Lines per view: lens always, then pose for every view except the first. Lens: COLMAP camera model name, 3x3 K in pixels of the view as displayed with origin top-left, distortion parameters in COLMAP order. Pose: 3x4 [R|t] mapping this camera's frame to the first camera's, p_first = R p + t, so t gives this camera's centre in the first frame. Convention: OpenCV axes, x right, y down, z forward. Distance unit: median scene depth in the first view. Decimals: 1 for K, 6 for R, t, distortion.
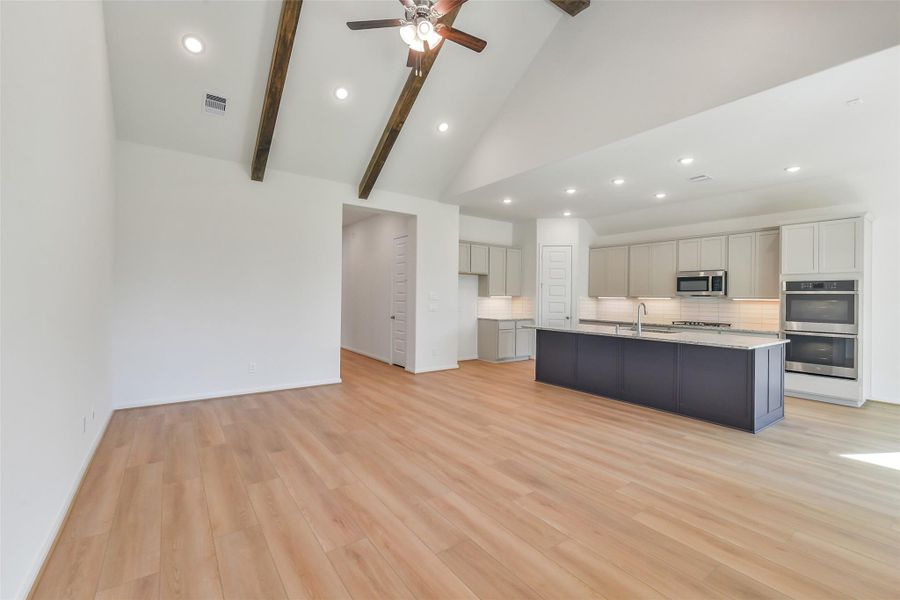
lens RADIAL K [[391.7, 0, 447.3], [0, 391.7, 297.7], [0, 0, 1]] dist [-0.000338, -0.000263]
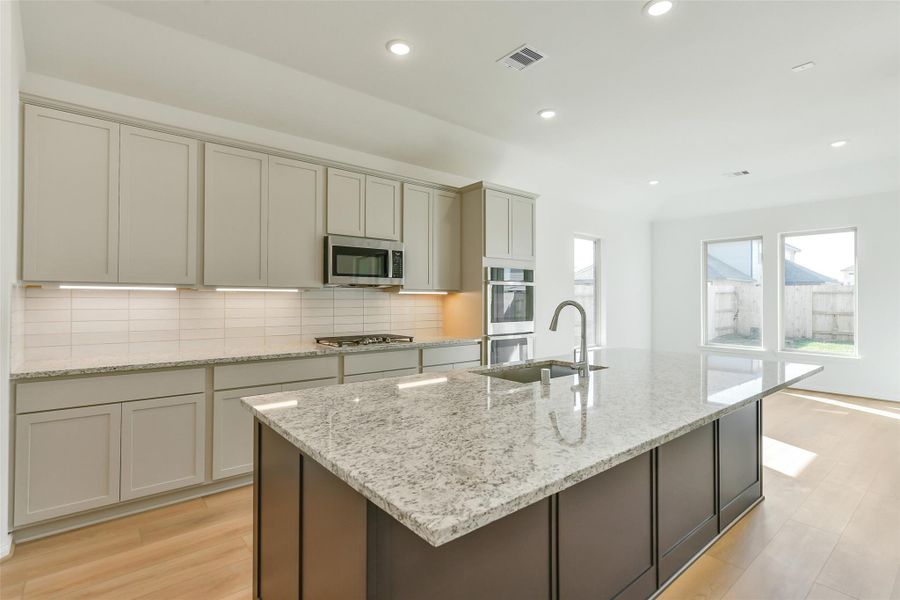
lens RADIAL K [[433.3, 0, 447.7], [0, 433.3, 298.4], [0, 0, 1]] dist [-0.002769, 0.000767]
pose [[-0.060319, -0.007639, 0.998150, 0.063550], [0.001129, 0.999970, 0.007721, 0.007938], [-0.998179, 0.001593, -0.060308, 0.923681]]
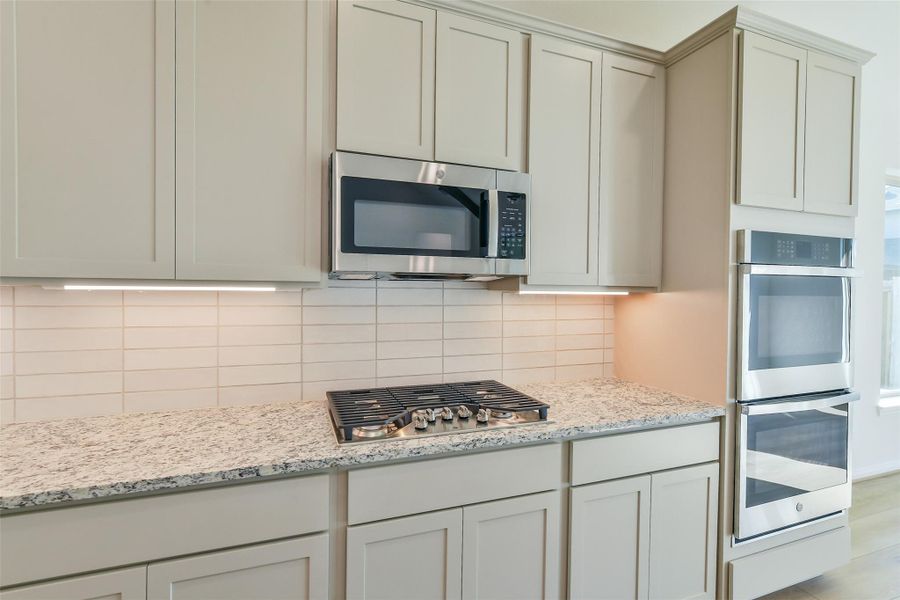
lens RADIAL K [[433.3, 0, 448.5], [0, 433.3, 297.9], [0, 0, 1]] dist [-0.002769, 0.000767]
pose [[0.264332, -0.027434, 0.964042, 0.413536], [-0.004873, 0.999545, 0.029780, -0.000291], [-0.964419, -0.012570, 0.264078, 0.925994]]
